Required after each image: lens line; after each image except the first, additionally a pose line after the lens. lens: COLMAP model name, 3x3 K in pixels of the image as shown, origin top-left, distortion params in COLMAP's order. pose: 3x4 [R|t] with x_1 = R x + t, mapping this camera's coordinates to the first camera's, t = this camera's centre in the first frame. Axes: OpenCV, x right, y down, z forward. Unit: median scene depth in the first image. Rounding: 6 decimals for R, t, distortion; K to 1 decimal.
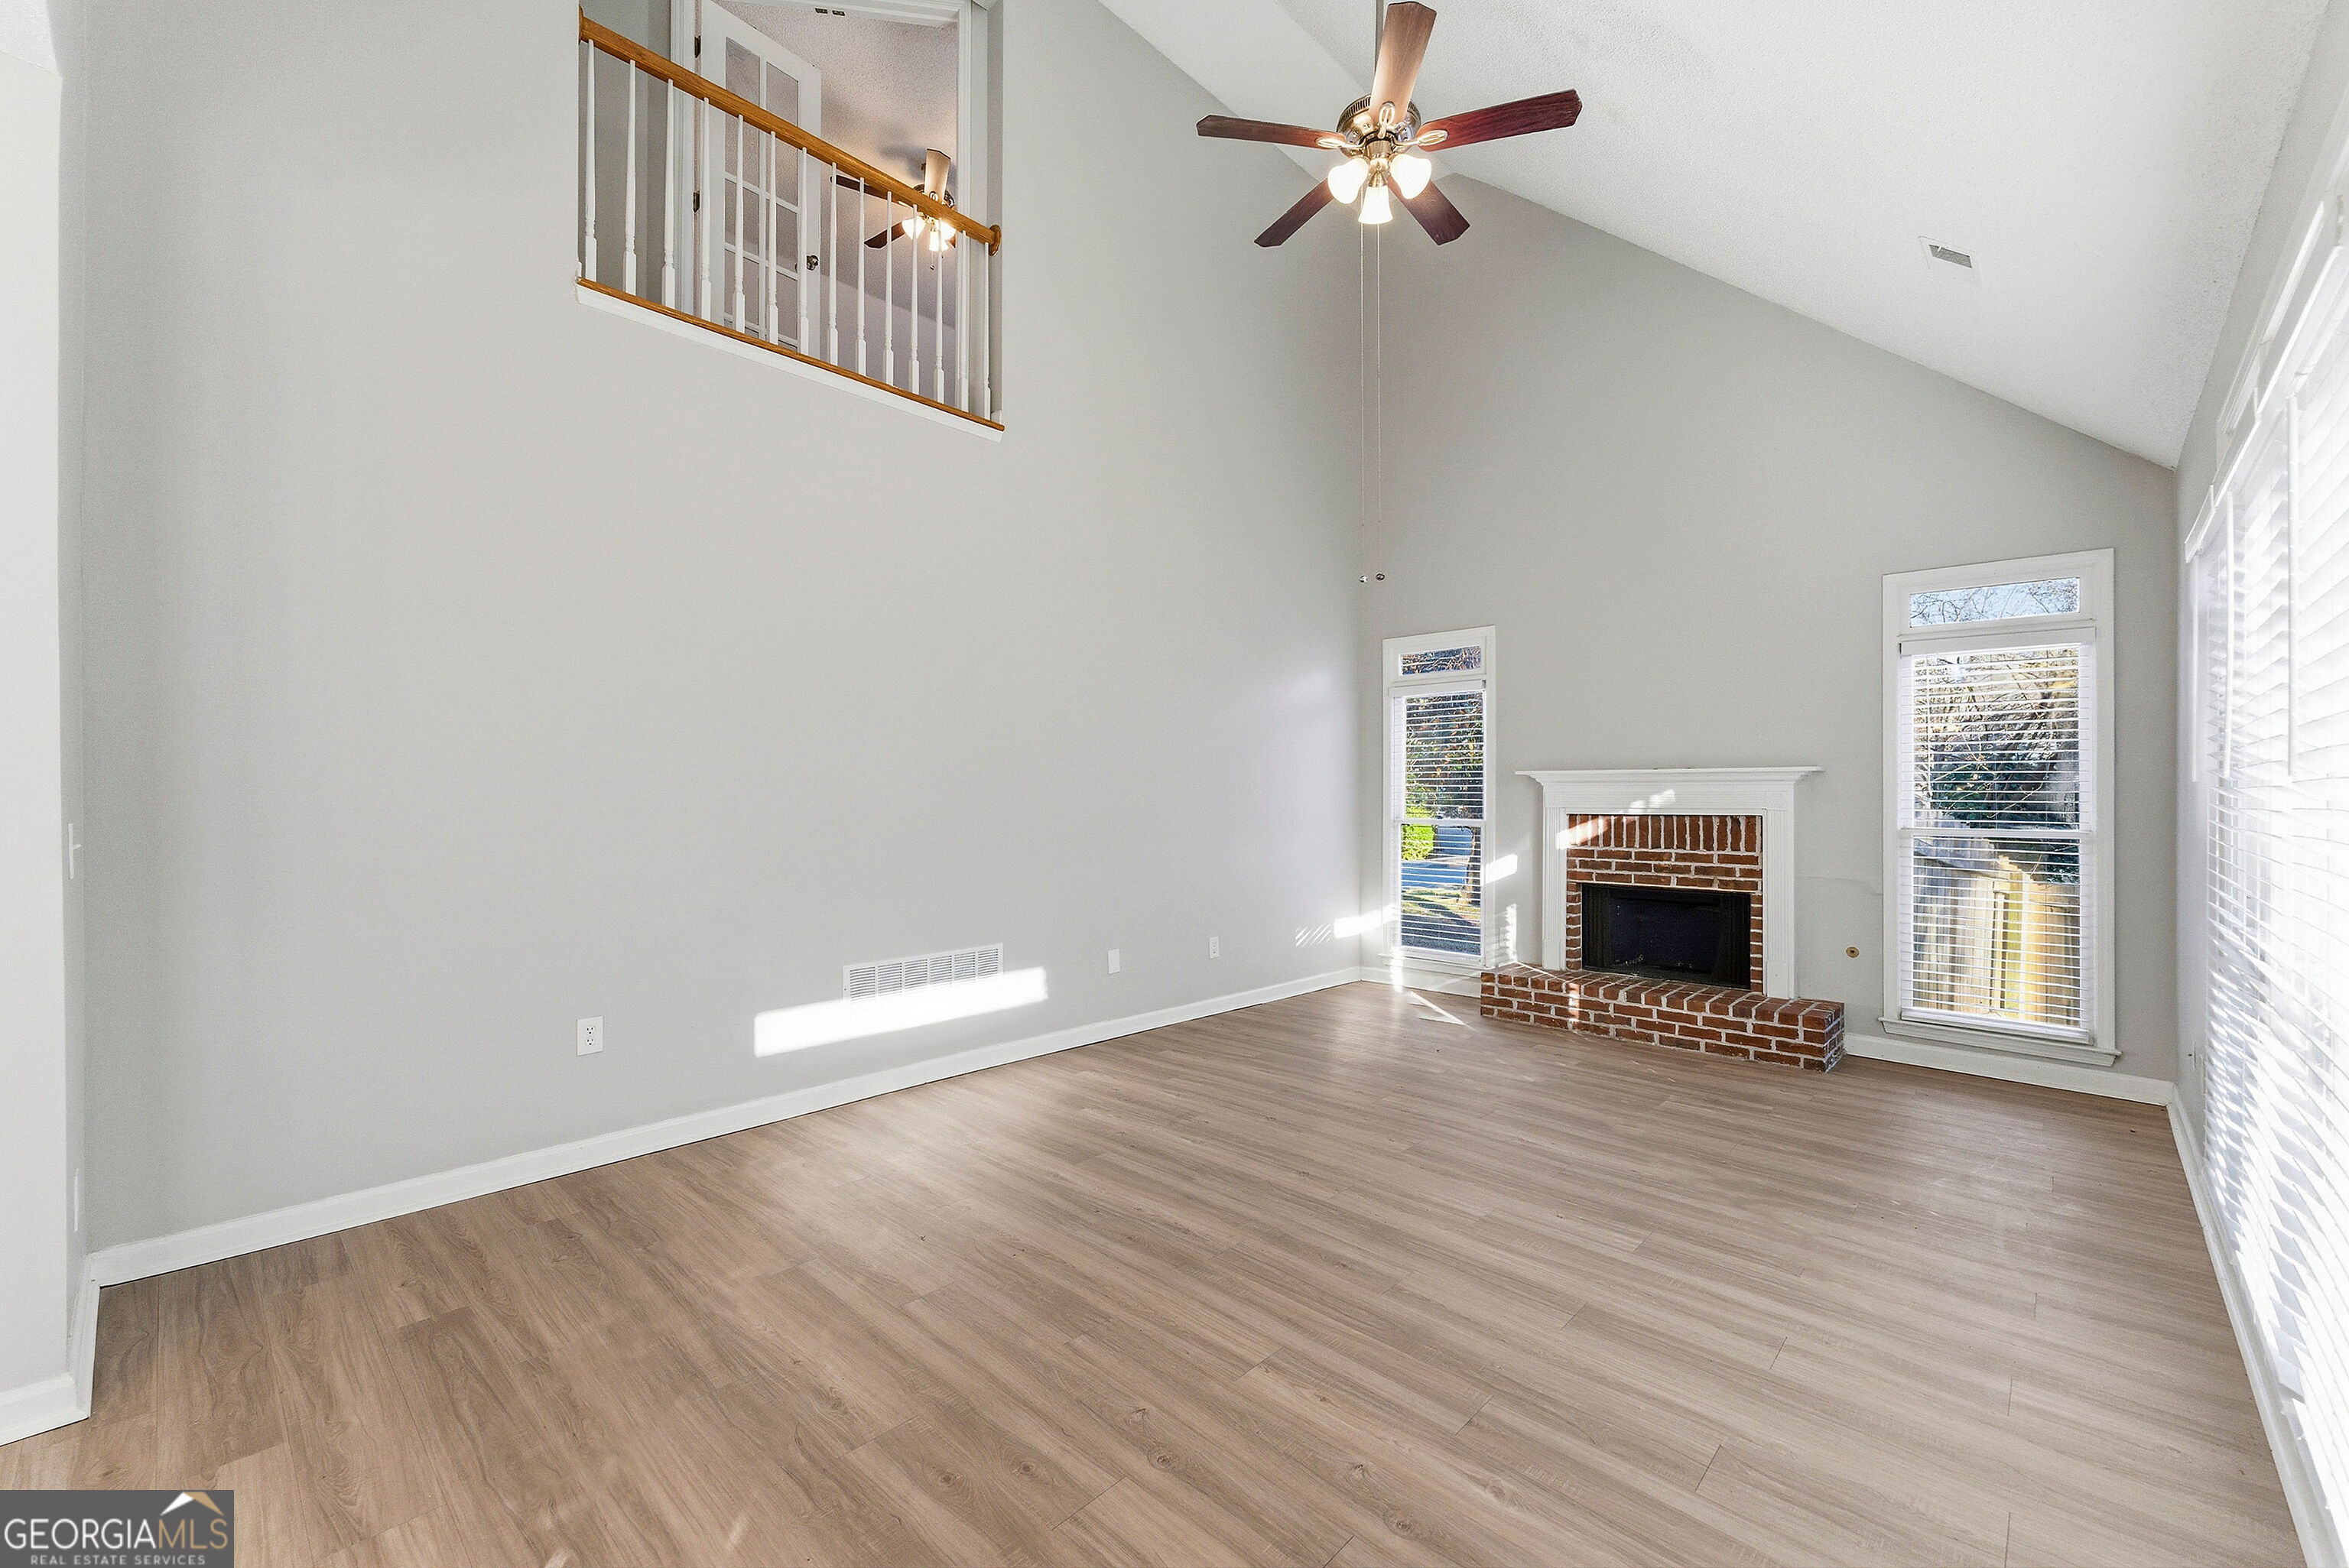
lens RADIAL K [[940.4, 0, 1188.2], [0, 940.4, 800.6], [0, 0, 1]] dist [-0.002752, -0.000007]
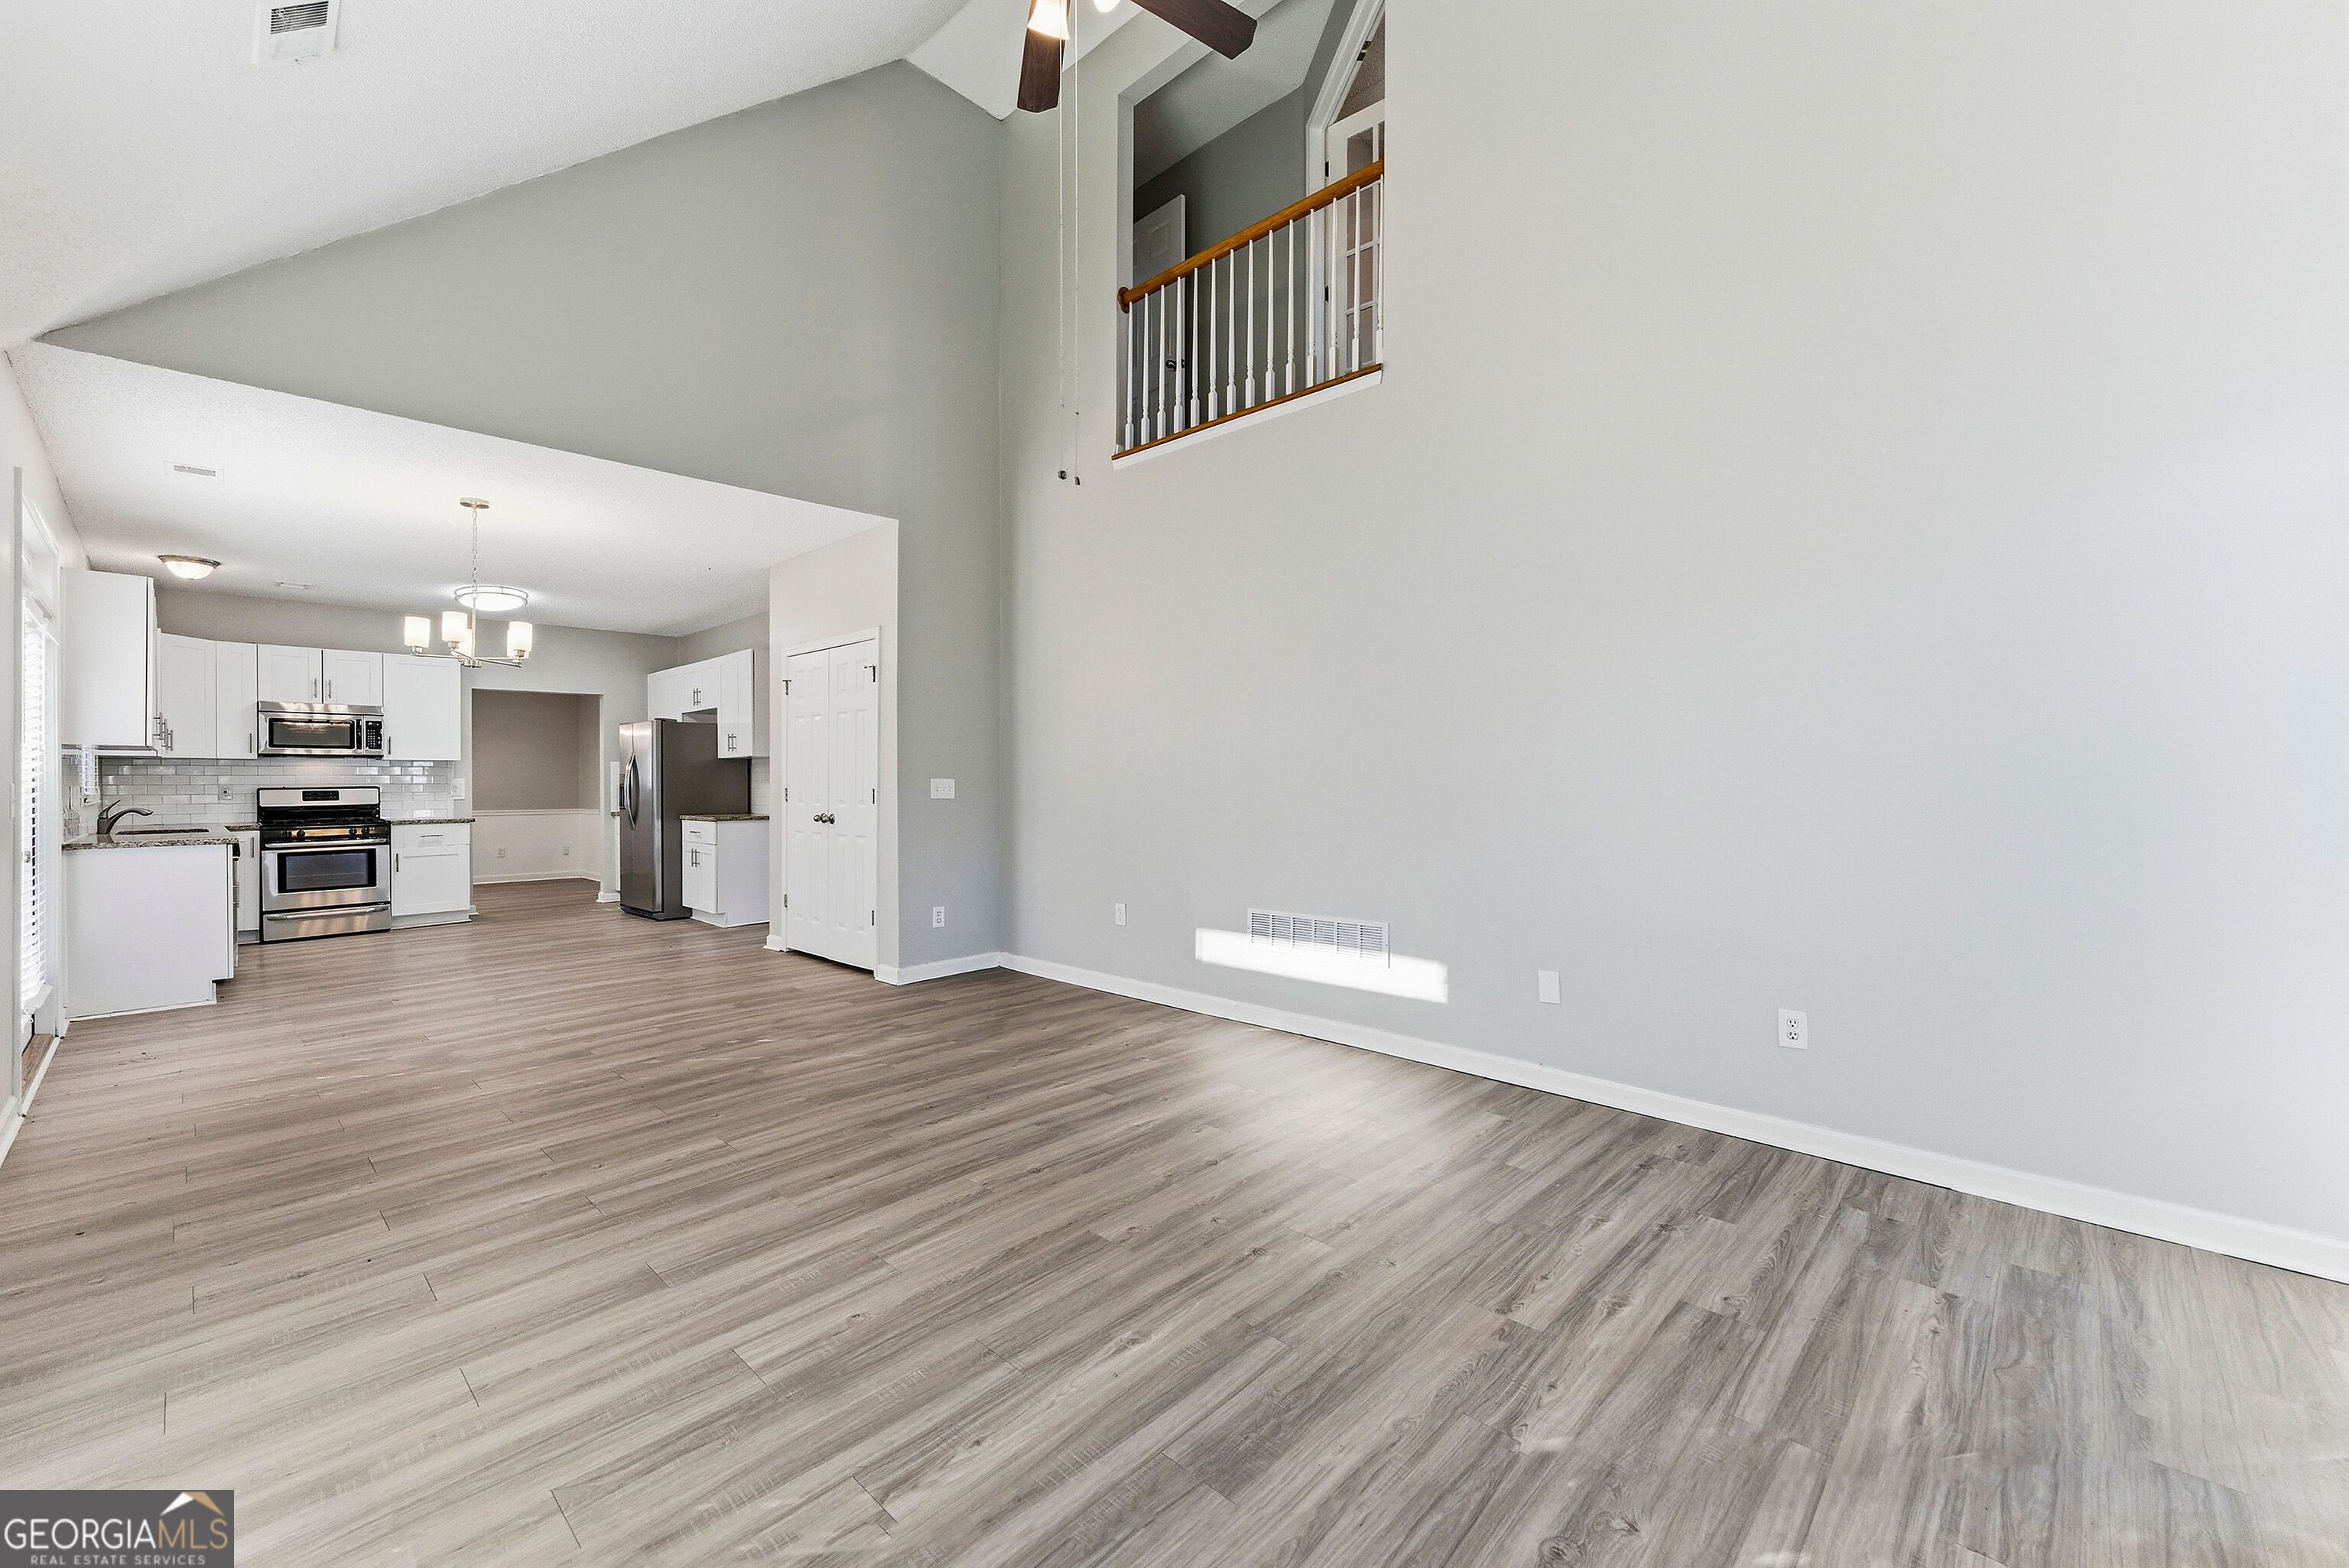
lens RADIAL K [[940.4, 0, 1194.6], [0, 940.4, 789.6], [0, 0, 1]] dist [-0.002752, -0.000007]
pose [[0.011146, 0.014587, -0.999831, 0.860221], [-0.006275, 0.999875, 0.014518, 0.010962], [0.999918, 0.006112, 0.011236, 0.953462]]
